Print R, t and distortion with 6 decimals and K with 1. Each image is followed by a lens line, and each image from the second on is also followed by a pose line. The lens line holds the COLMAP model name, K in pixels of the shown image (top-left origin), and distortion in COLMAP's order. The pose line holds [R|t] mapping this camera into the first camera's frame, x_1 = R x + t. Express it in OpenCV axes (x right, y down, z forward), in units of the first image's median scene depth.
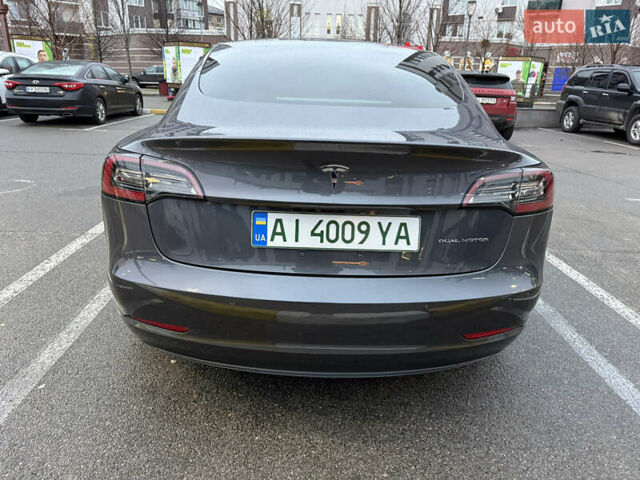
lens RADIAL K [[459.1, 0, 296.4], [0, 459.1, 231.0], [0, 0, 1]] dist [0.024718, -0.035213]
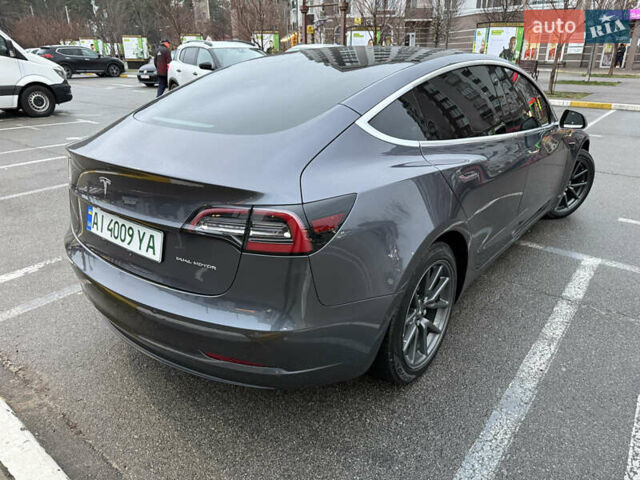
lens RADIAL K [[459.1, 0, 324.7], [0, 459.1, 233.3], [0, 0, 1]] dist [0.024718, -0.035213]
pose [[0.772289, 0.201918, -0.602327, 1.261328], [-0.172472, 0.979174, 0.107108, -0.220238], [0.611410, 0.021166, 0.791031, 0.350038]]
